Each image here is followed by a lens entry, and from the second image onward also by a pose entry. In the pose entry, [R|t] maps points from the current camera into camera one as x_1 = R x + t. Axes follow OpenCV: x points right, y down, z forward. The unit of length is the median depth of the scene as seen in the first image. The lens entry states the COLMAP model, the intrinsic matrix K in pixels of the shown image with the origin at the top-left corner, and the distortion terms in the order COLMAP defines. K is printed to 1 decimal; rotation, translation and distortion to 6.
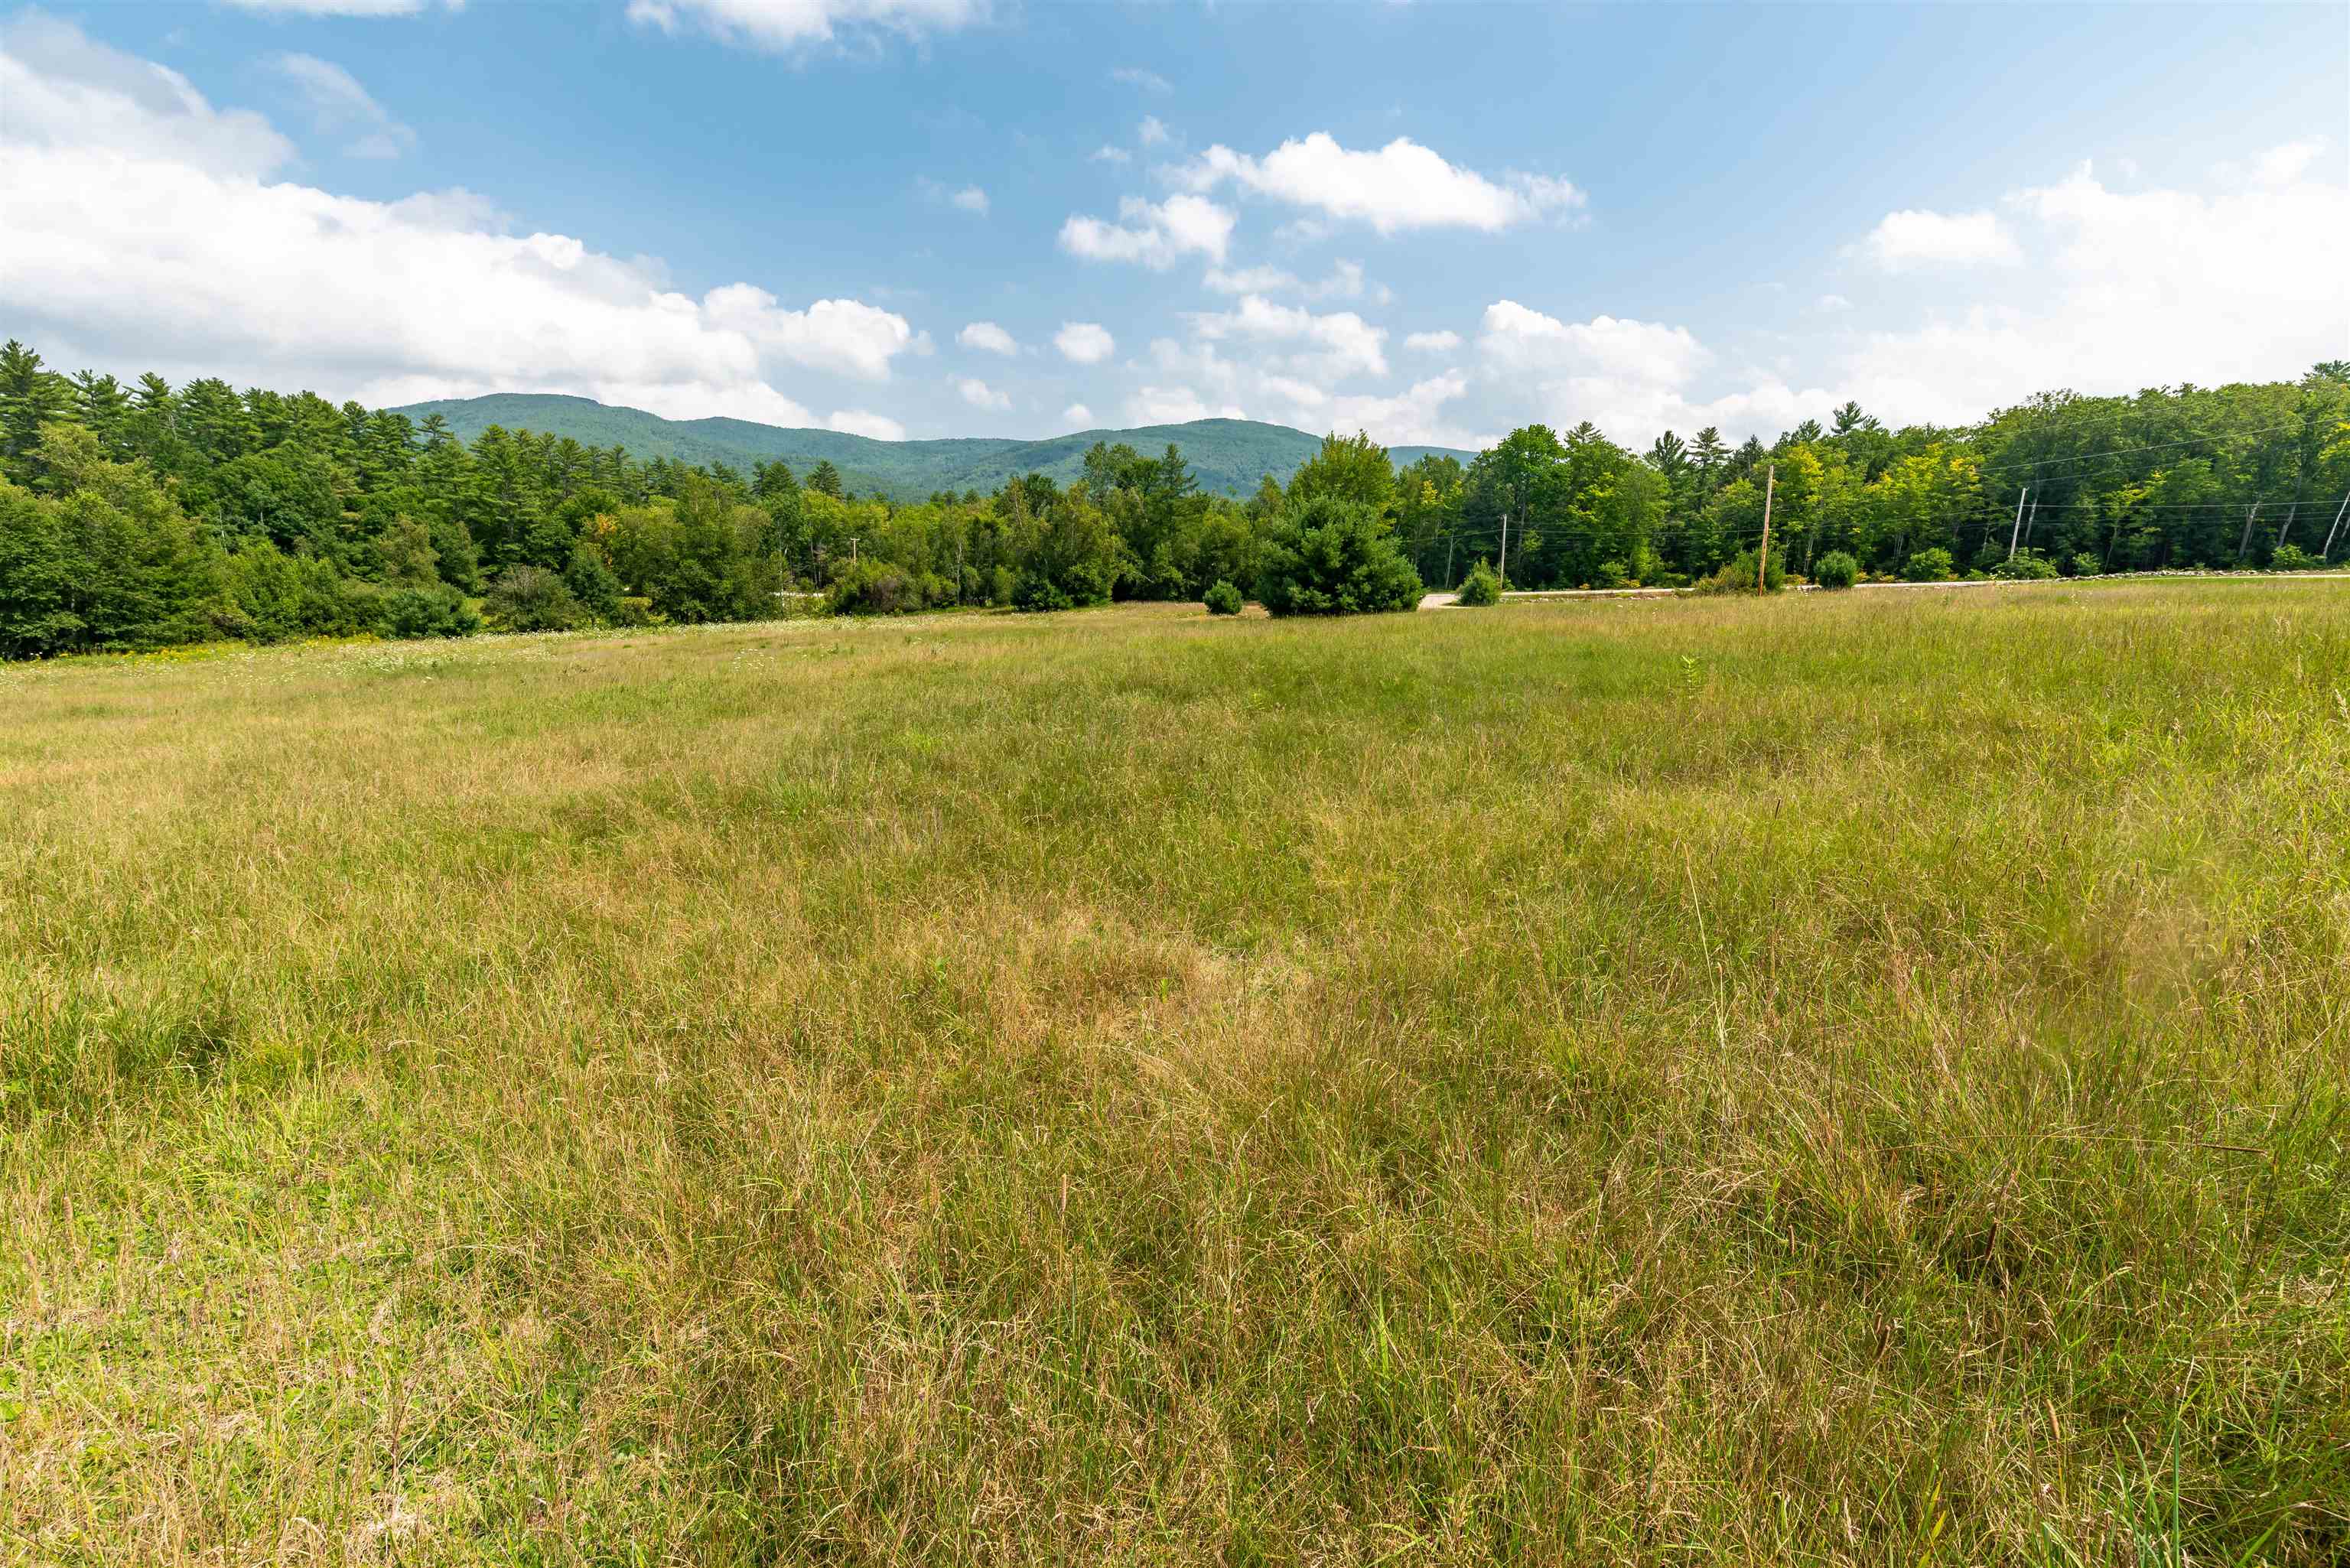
lens RADIAL K [[1109.3, 0, 1170.8], [0, 1109.3, 796.4], [0, 0, 1]] dist [-0.005143, -0.000808]
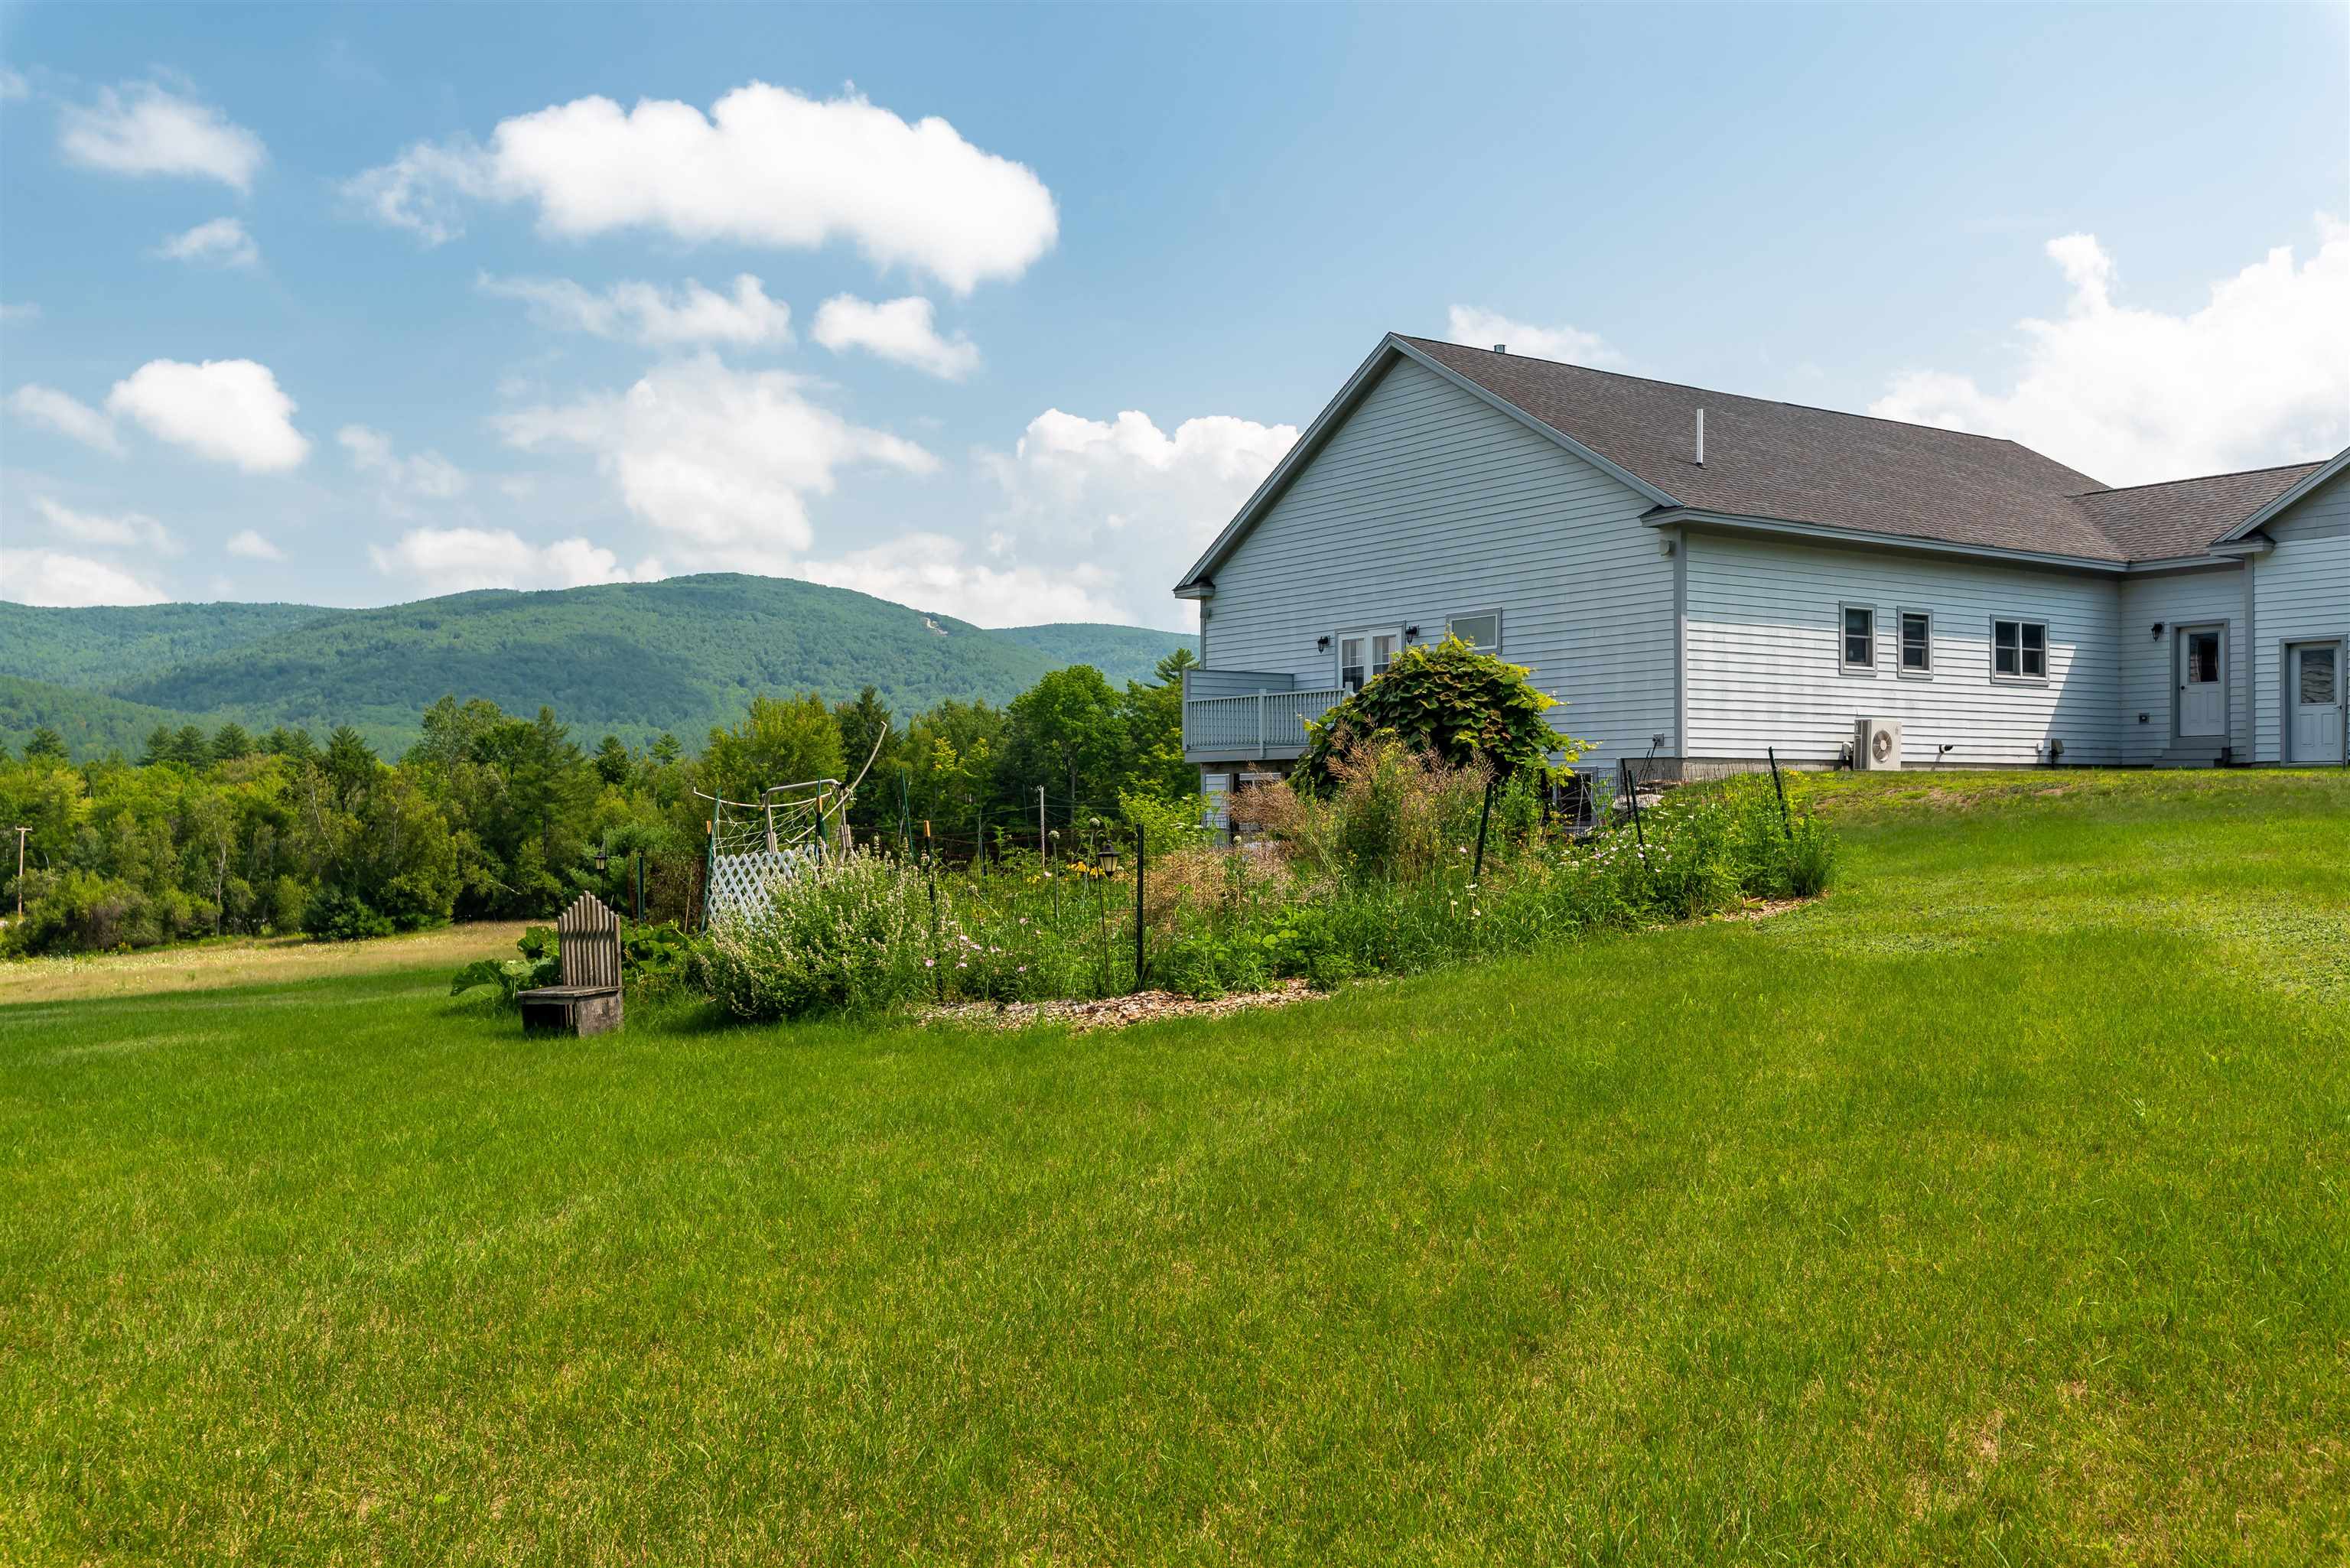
lens RADIAL K [[1976.5, 0, 1141.4], [0, 1976.5, 742.8], [0, 0, 1]] dist [0.017009, 0.010463]
pose [[0.966570, -0.006193, 0.256327, 0.045923], [0.070649, 0.967442, -0.243033, 0.051094], [-0.246476, 0.253018, 0.935538, -0.317207]]
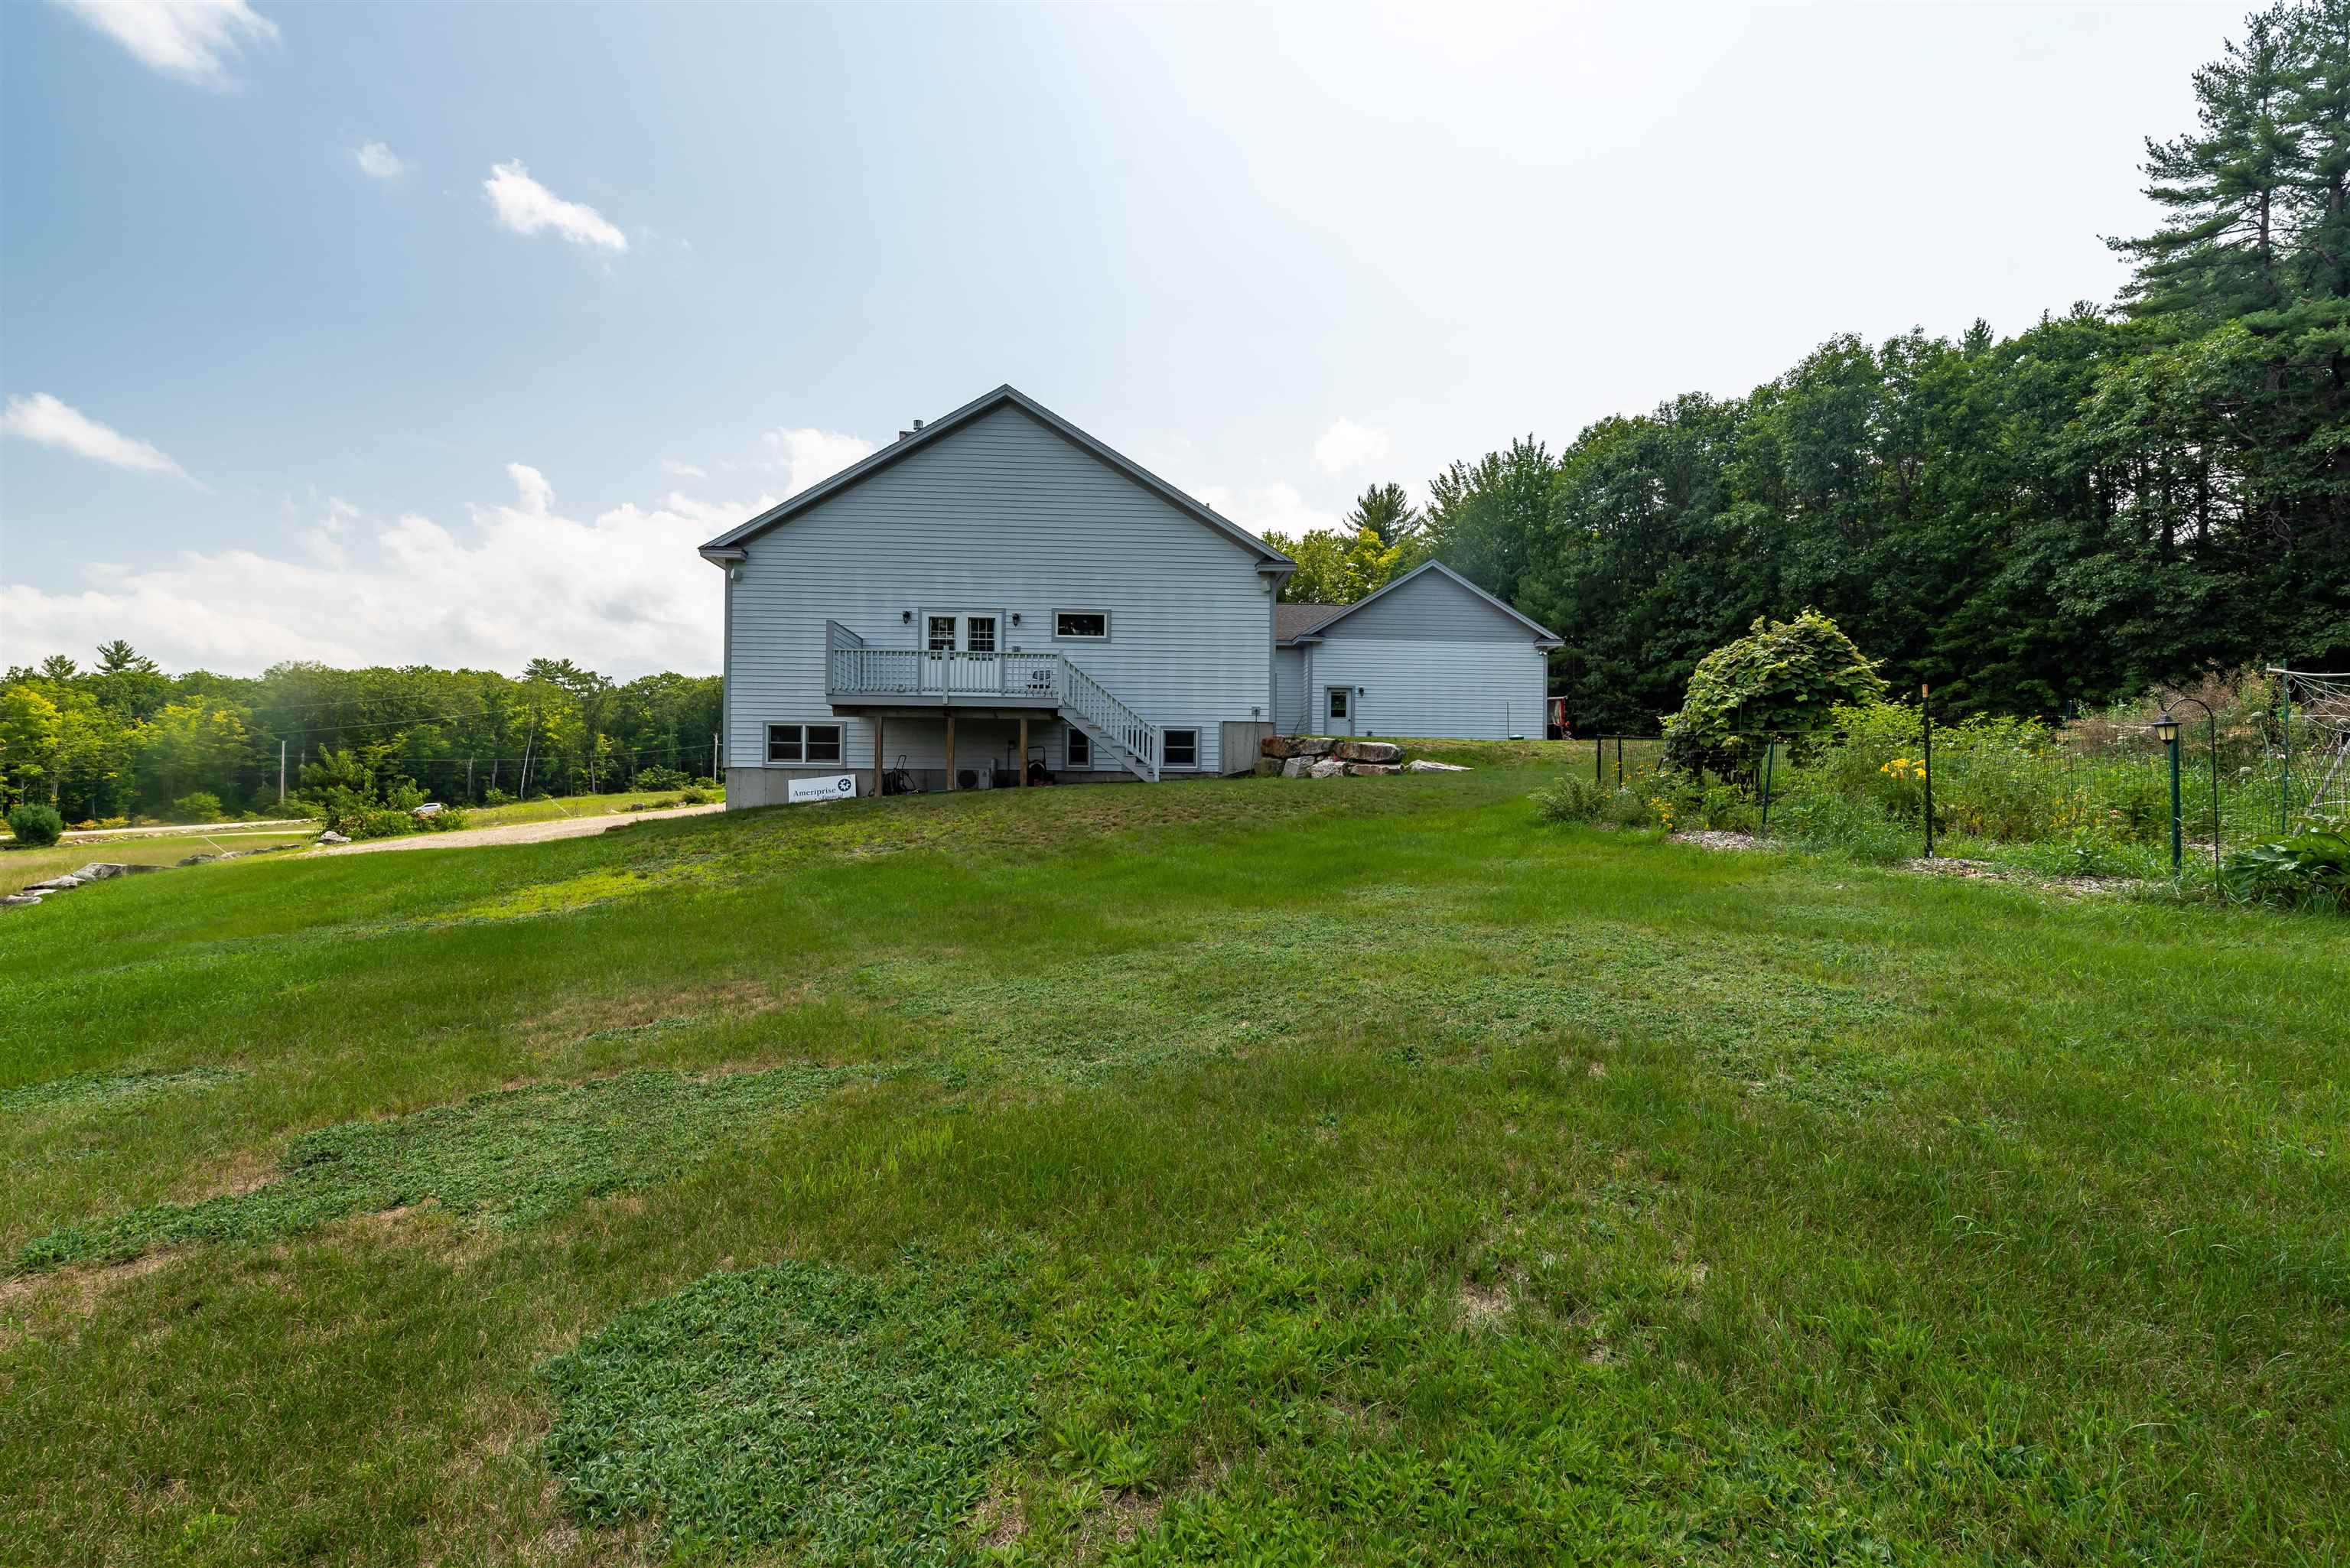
lens RADIAL K [[1026.4, 0, 1175.0], [0, 1026.4, 784.0], [0, 0, 1]] dist [0.009376, -0.000527]
pose [[0.274595, -0.000431, 0.961560, -0.007317], [0.208122, 0.976322, -0.058997, 0.024500], [-0.938767, 0.216322, 0.268183, -0.175281]]
